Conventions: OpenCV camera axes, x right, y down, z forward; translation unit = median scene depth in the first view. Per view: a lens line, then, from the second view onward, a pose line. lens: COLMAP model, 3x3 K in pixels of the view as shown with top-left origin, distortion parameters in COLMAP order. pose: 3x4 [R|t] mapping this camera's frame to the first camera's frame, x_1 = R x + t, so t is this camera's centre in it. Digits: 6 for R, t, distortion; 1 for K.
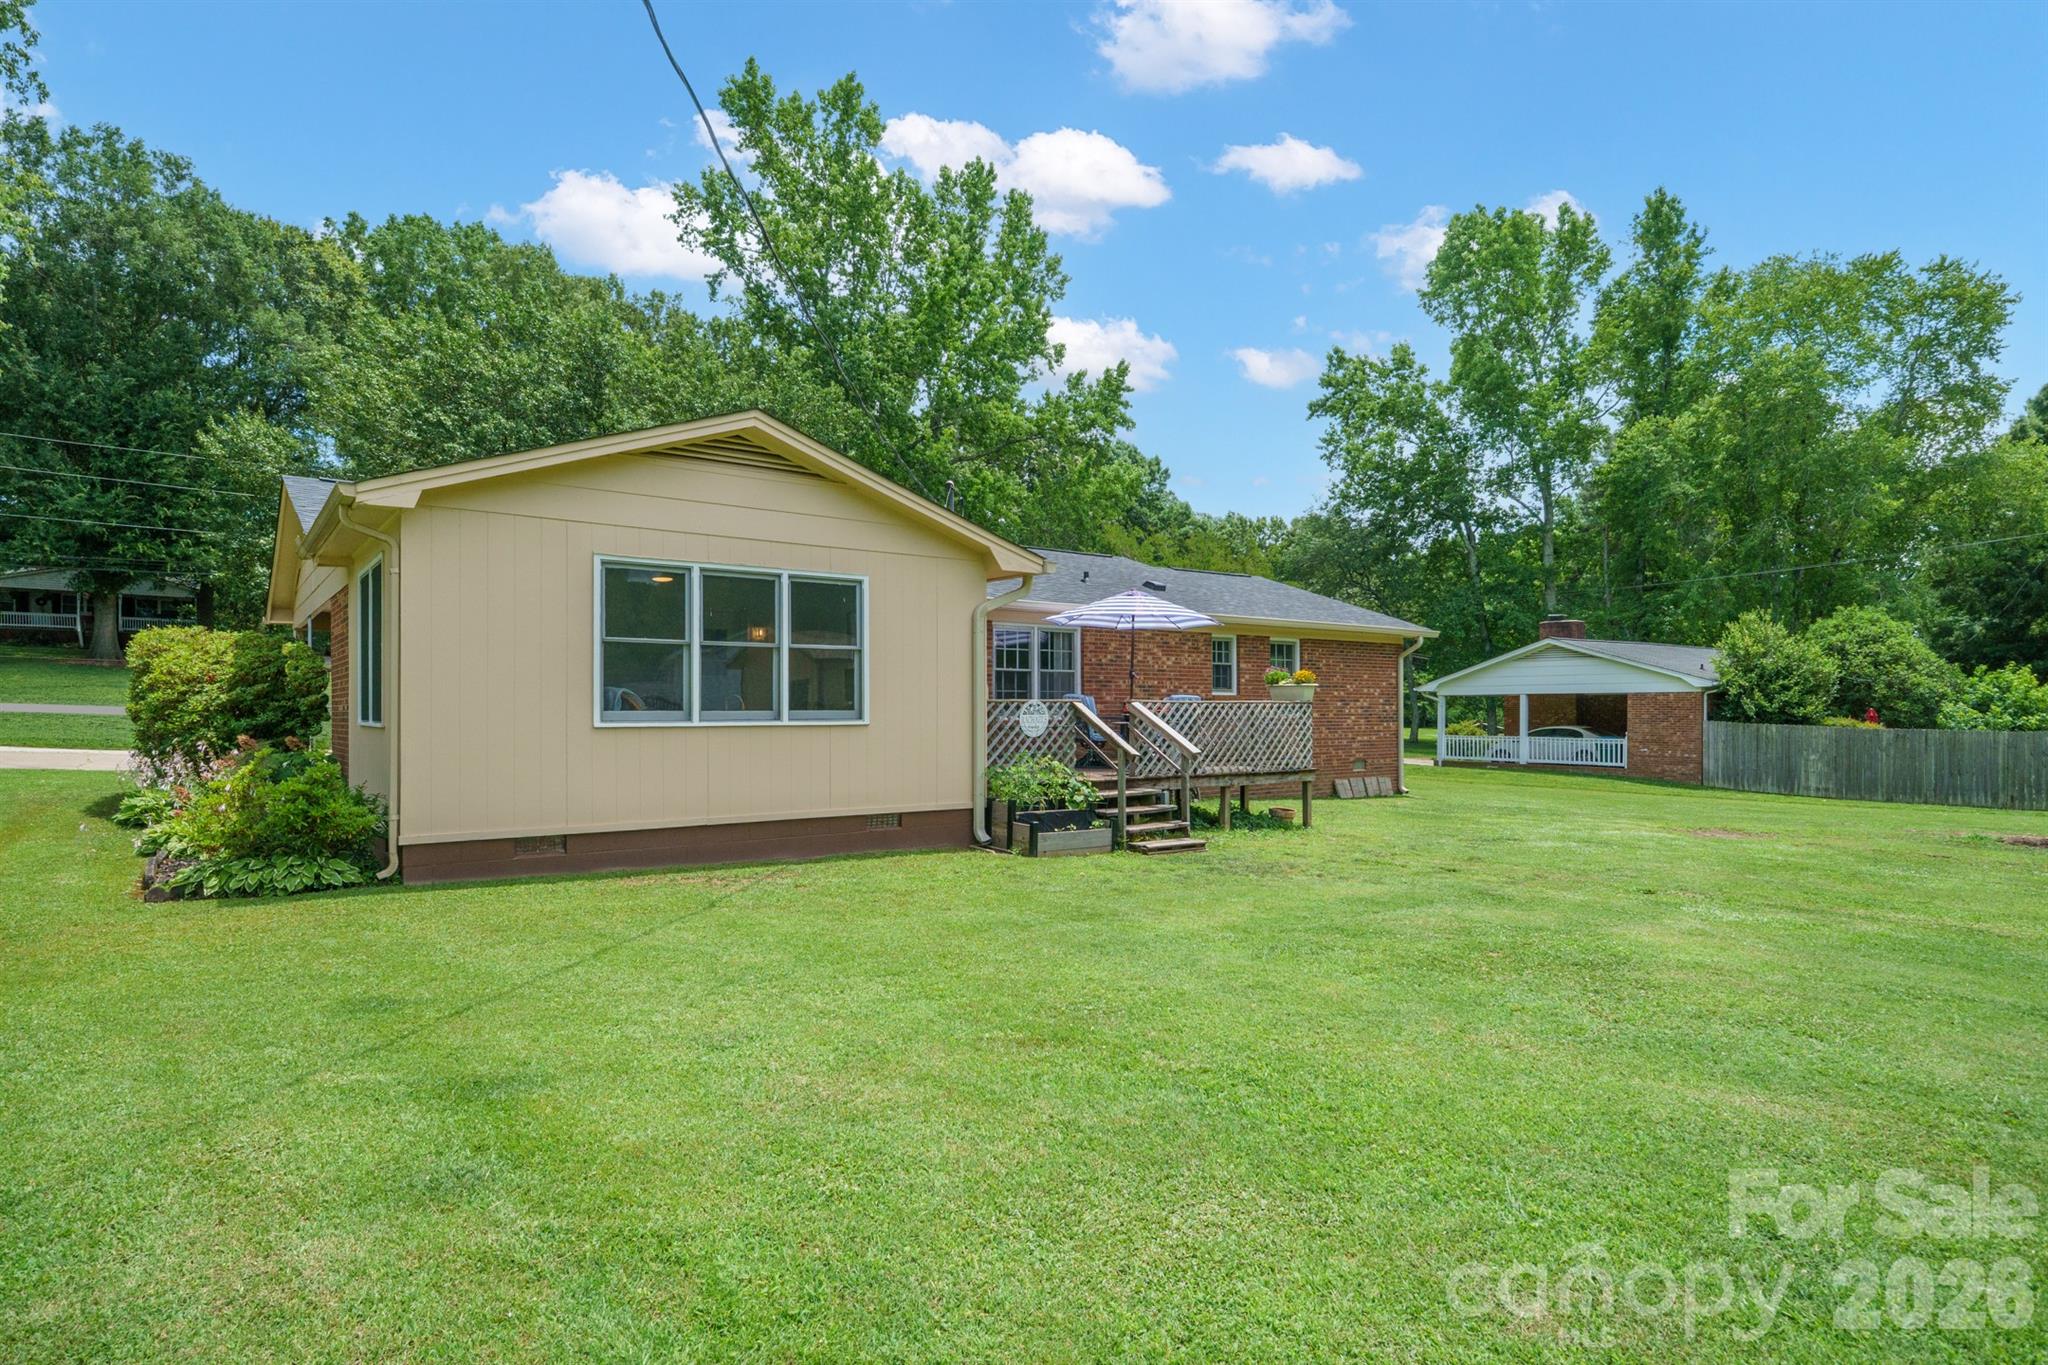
lens RADIAL K [[1119.3, 0, 1022.9], [0, 1119.3, 735.5], [0, 0, 1]] dist [0.002911, 0.000174]
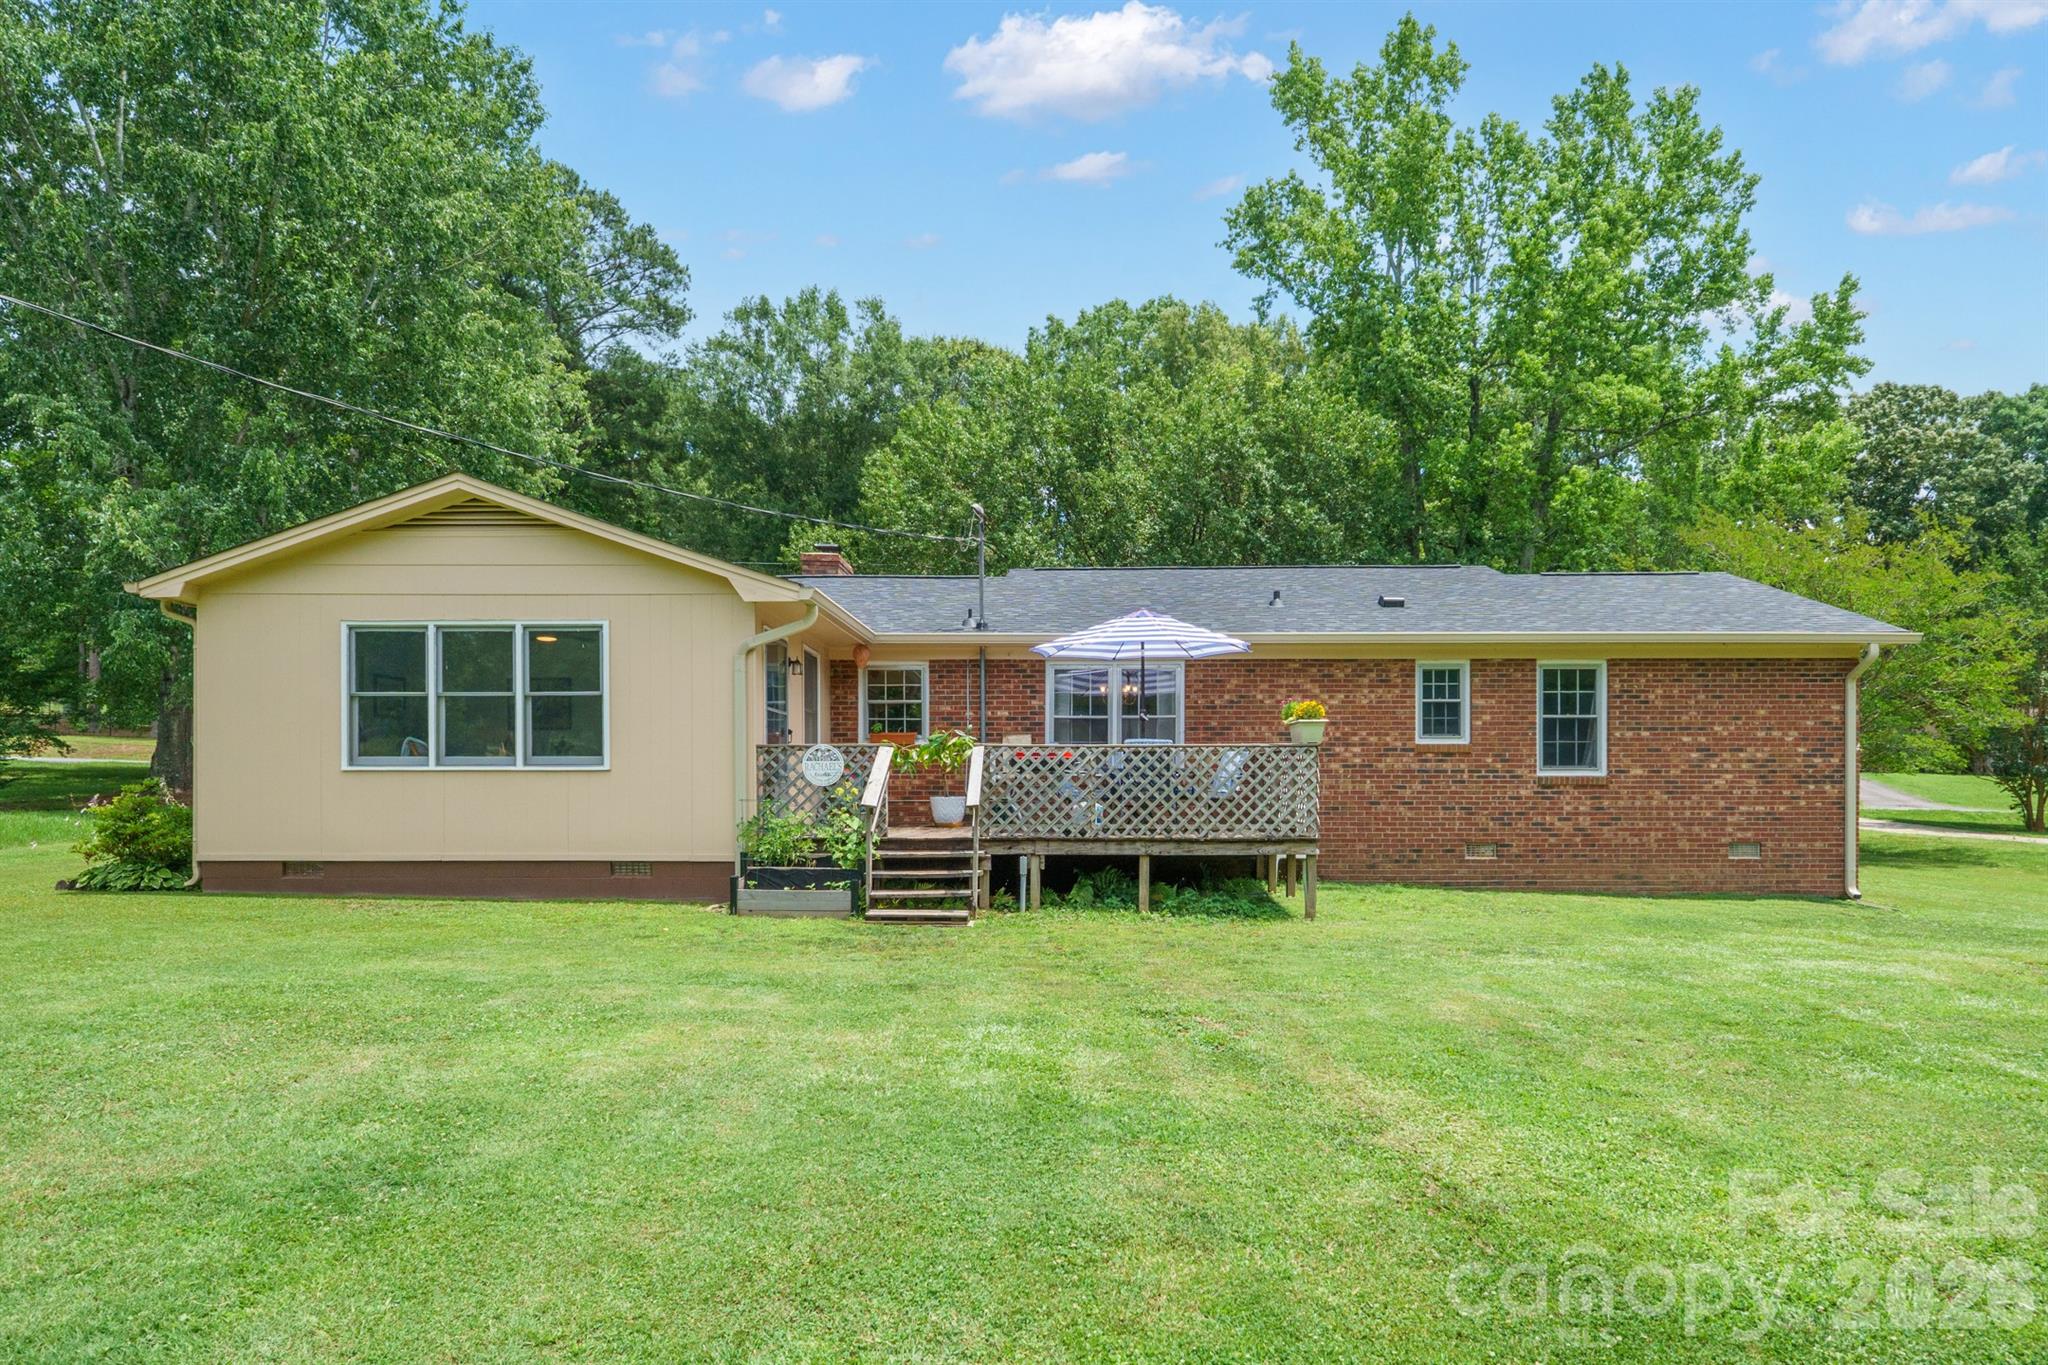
lens RADIAL K [[1261.3, 0, 1025.8], [0, 1261.3, 804.2], [0, 0, 1]] dist [0.000061, -0.000104]
pose [[0.791397, 0.010609, -0.611211, 0.866592], [-0.015784, 0.999871, -0.003082, 0.018497], [0.611099, 0.012086, 0.791462, 0.352998]]
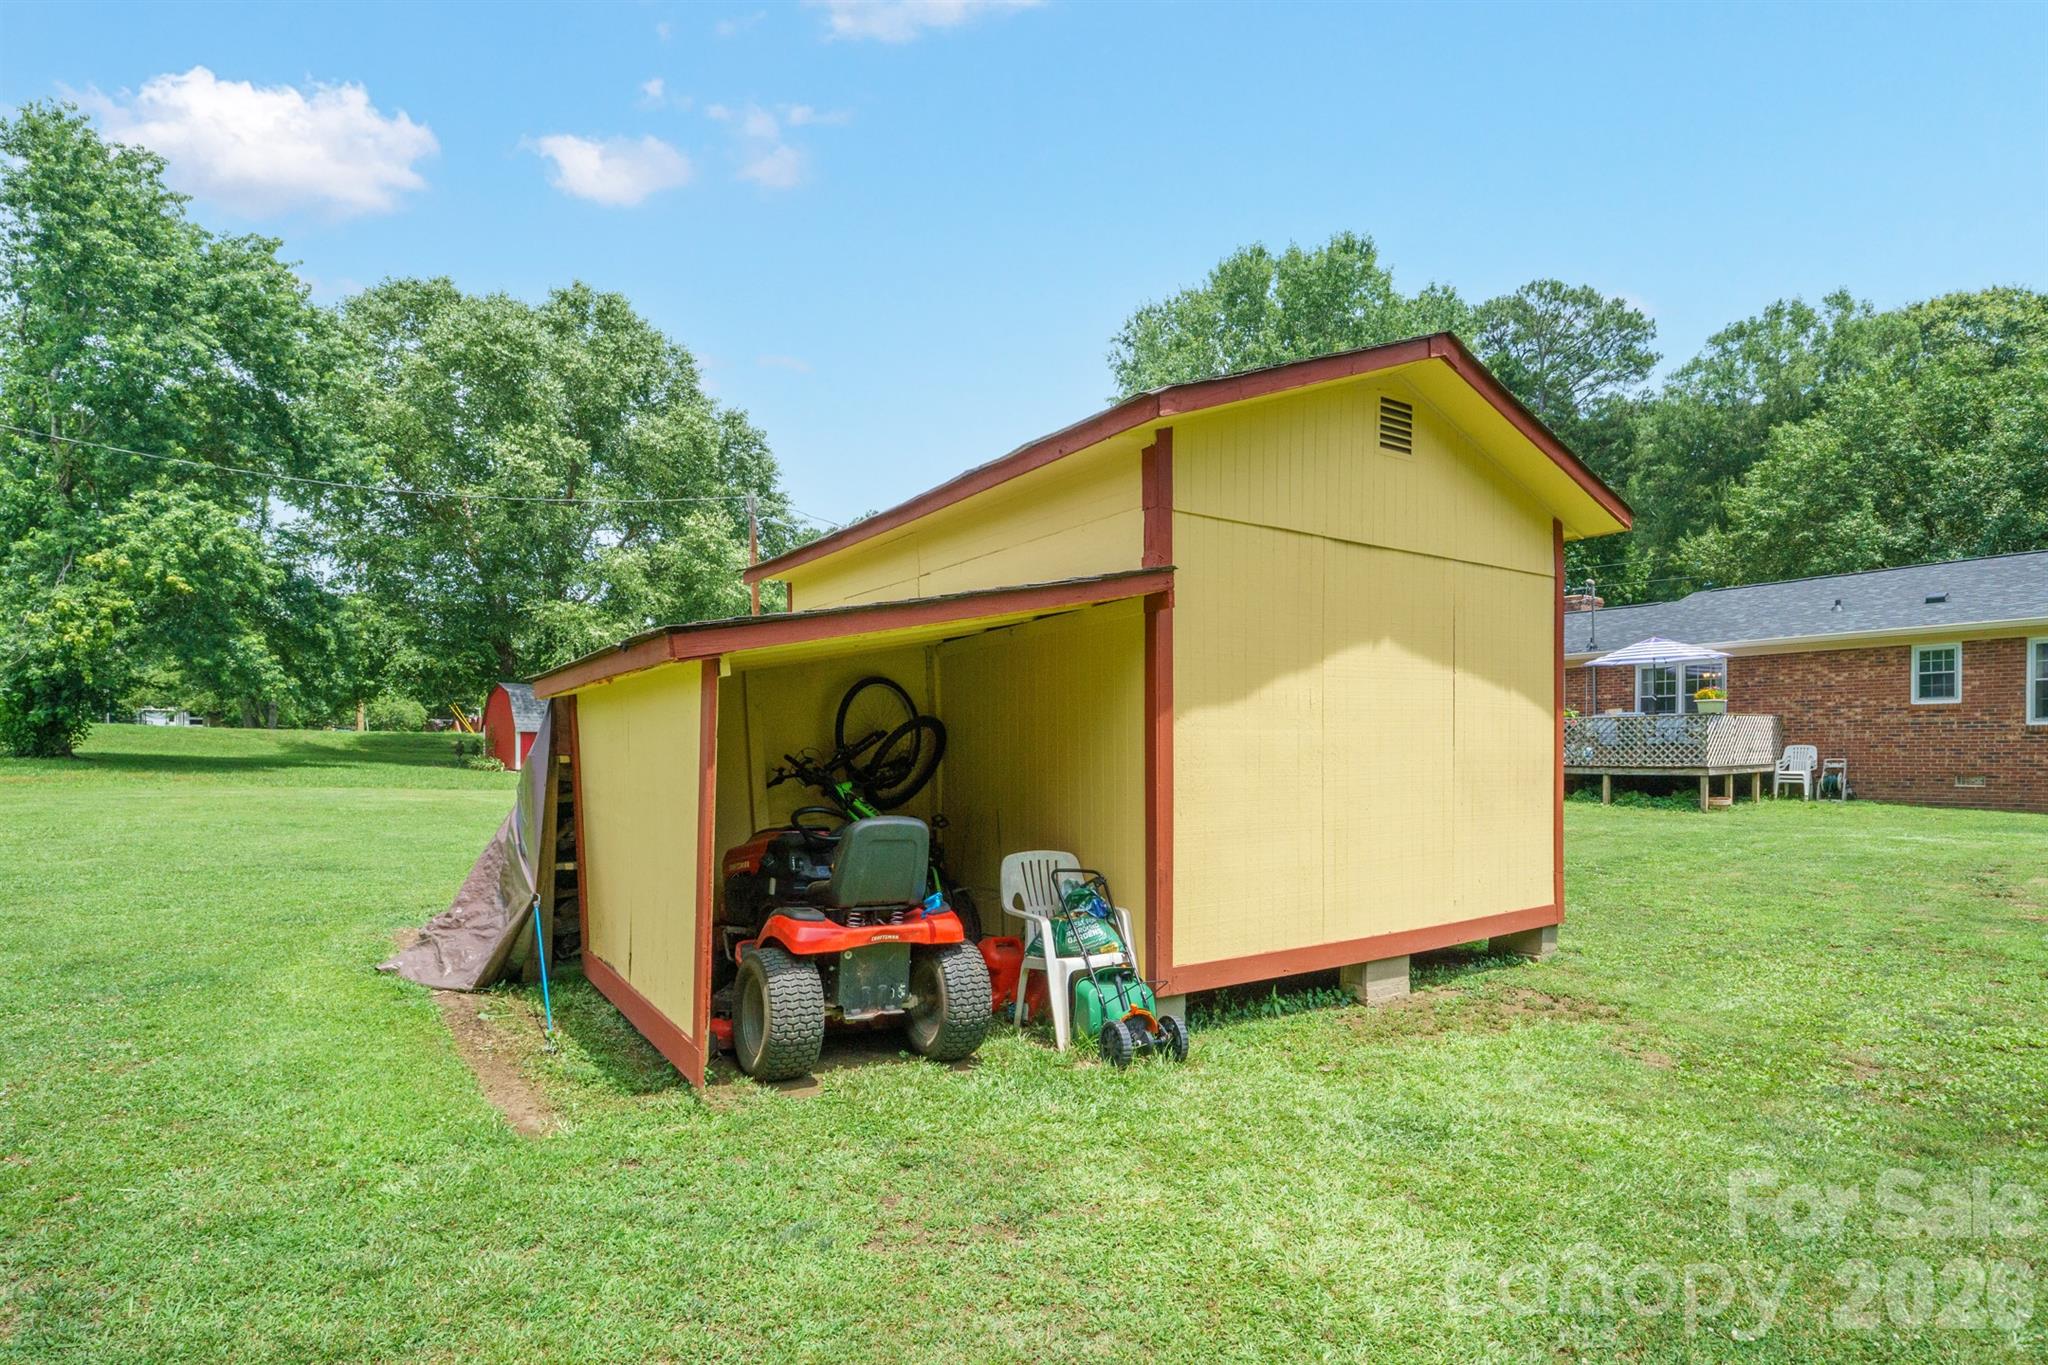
lens RADIAL K [[1051.3, 0, 1022.5], [0, 1051.3, 743.2], [0, 0, 1]] dist [0.000462, 0.000151]
pose [[0.014666, -0.002792, -0.999889, 2.085927], [-0.011032, 0.999935, -0.002953, 0.022101], [0.999832, 0.011074, 0.014634, 0.293181]]
